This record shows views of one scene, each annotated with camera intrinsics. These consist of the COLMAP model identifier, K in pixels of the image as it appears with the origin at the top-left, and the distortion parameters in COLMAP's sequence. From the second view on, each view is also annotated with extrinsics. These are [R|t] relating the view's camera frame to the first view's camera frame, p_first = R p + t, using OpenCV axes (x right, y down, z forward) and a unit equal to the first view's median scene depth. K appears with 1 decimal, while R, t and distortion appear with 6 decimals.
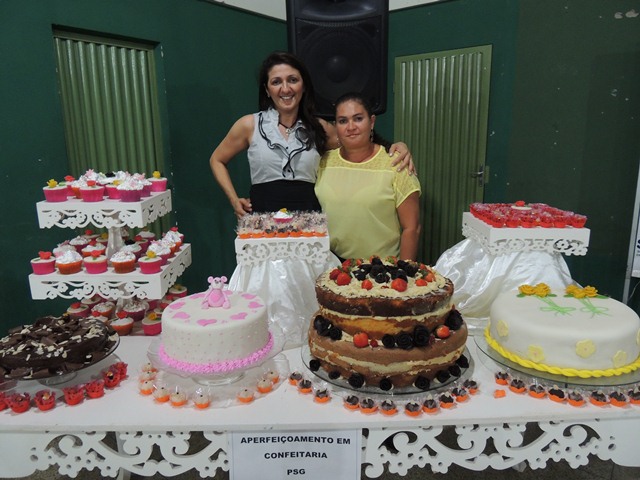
lens RADIAL K [[477.1, 0, 320.0], [0, 477.1, 240.0], [0, 0, 1]] dist [-0.003783, 0.004503]
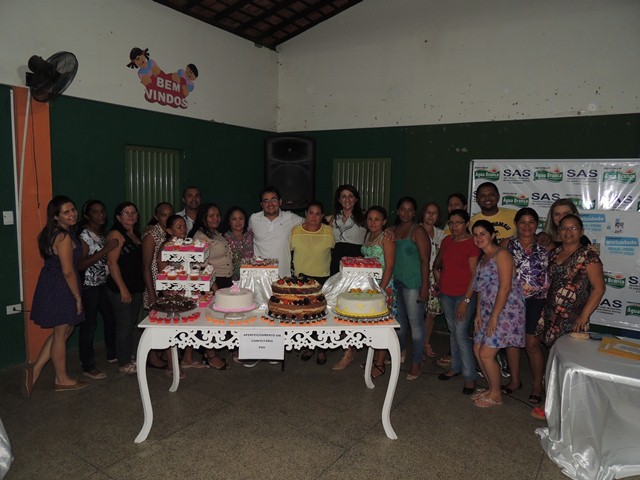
lens RADIAL K [[477.1, 0, 320.0], [0, 477.1, 240.0], [0, 0, 1]] dist [-0.003783, 0.004503]
pose [[0.997363, 0.032878, 0.064693, 0.091913], [-0.026339, 0.994694, -0.099451, 0.115013], [-0.067620, 0.097485, 0.992937, -1.955673]]
